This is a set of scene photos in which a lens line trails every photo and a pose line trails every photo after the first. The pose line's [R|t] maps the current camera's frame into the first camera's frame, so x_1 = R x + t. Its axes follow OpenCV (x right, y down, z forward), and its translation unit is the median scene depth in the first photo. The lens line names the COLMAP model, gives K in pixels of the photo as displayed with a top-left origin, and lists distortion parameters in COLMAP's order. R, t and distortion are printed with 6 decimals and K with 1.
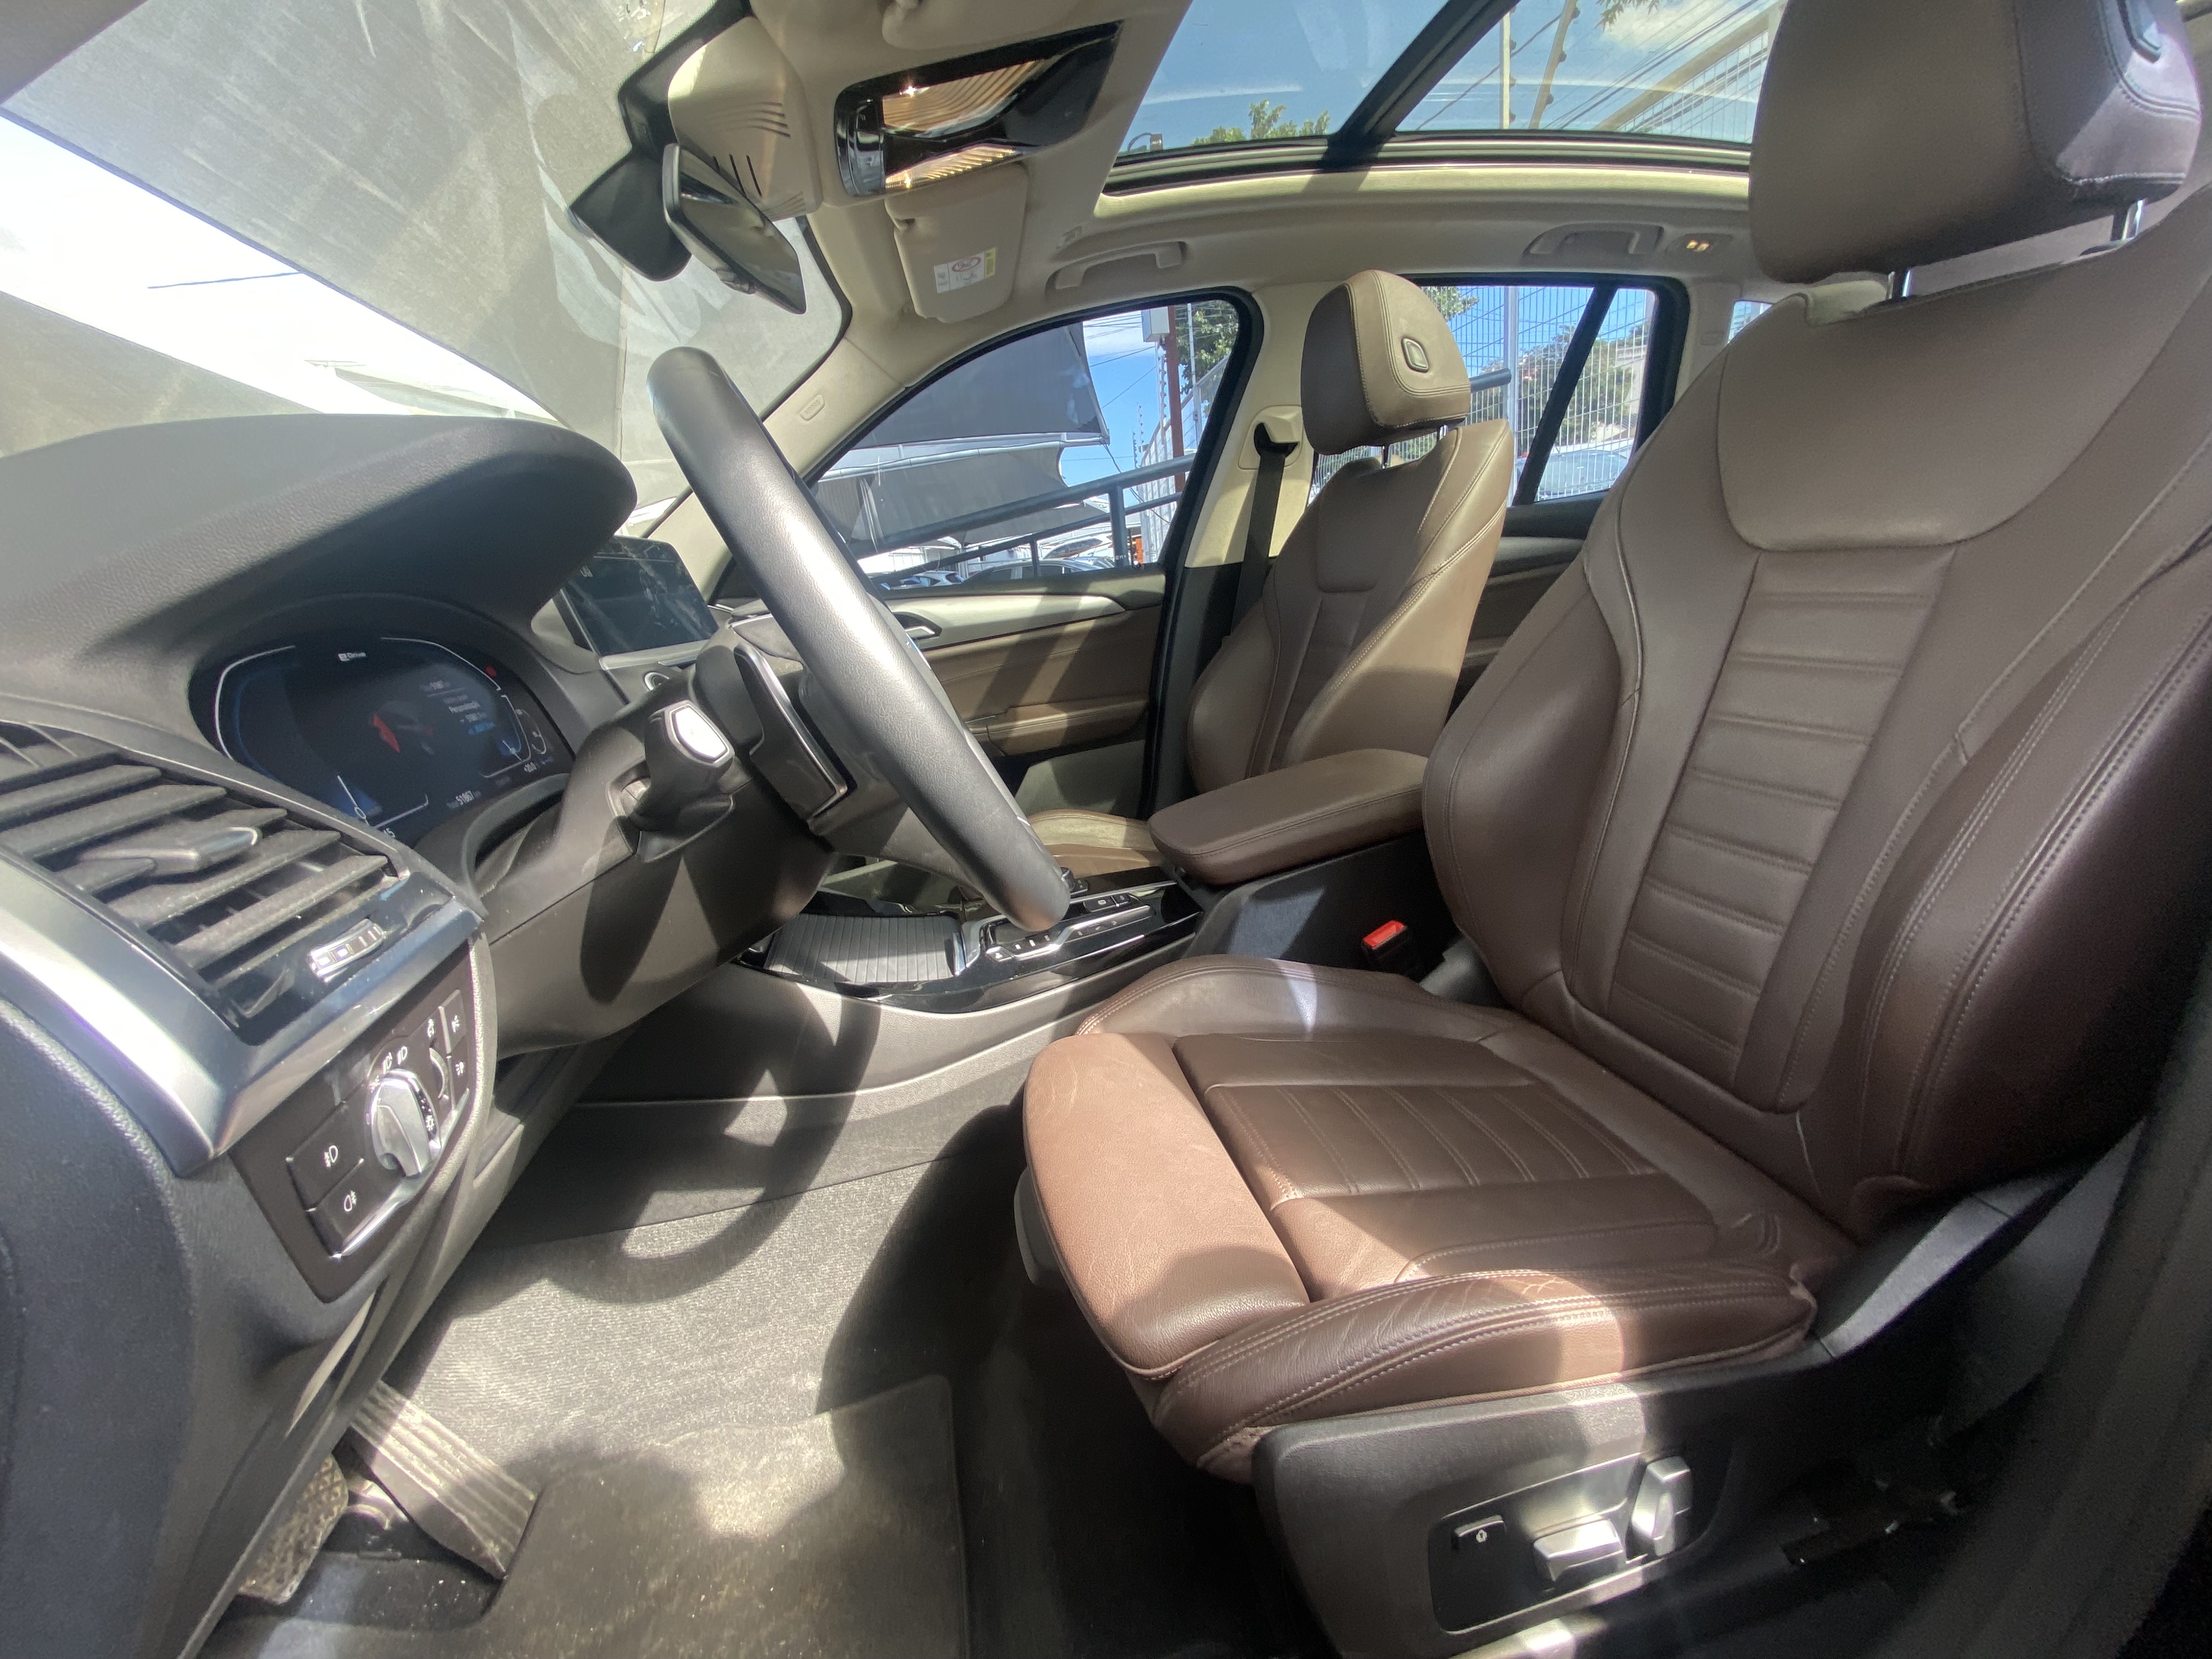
lens RADIAL K [[885.6, 0, 1102.7], [0, 885.6, 823.5], [0, 0, 1]] dist [-0.014570, -0.000497]
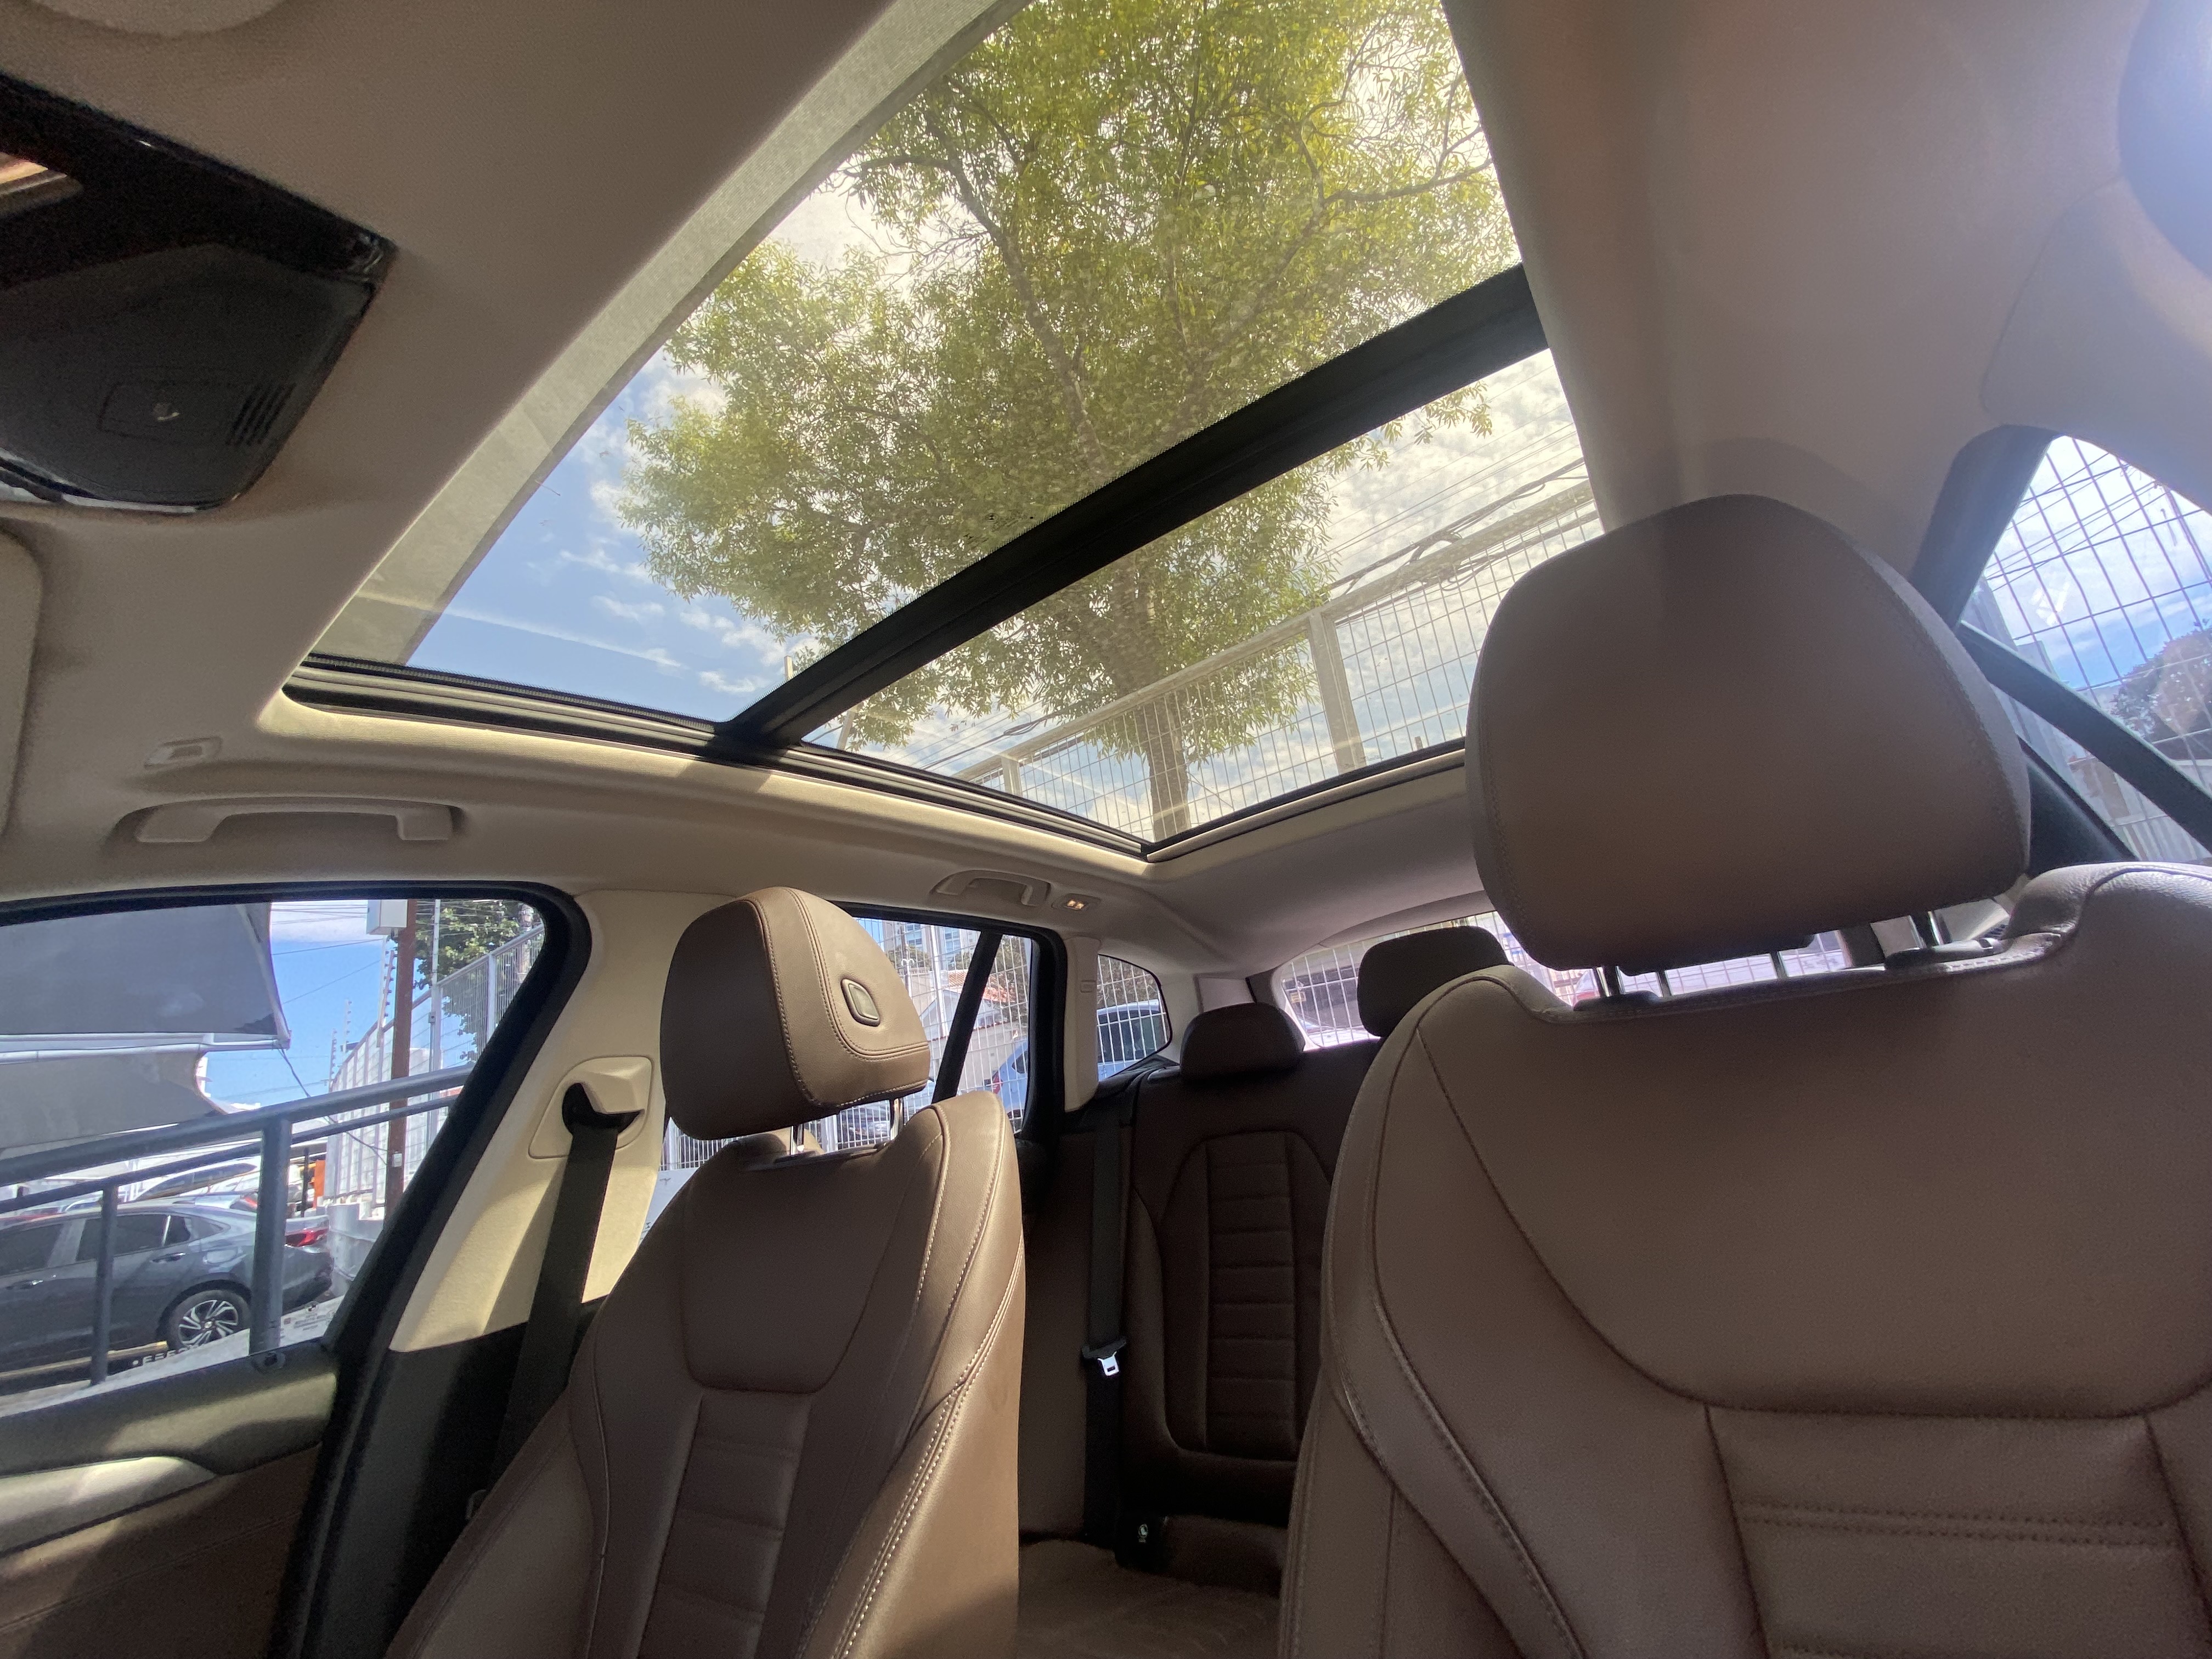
lens RADIAL K [[885.6, 0, 1120.2], [0, 885.6, 835.9], [0, 0, 1]] dist [-0.014570, -0.000497]
pose [[0.730303, 0.162299, 0.663563, 0.021870], [0.266791, 0.826461, -0.495766, -0.193975], [-0.628872, 0.539093, 0.560267, 0.332284]]
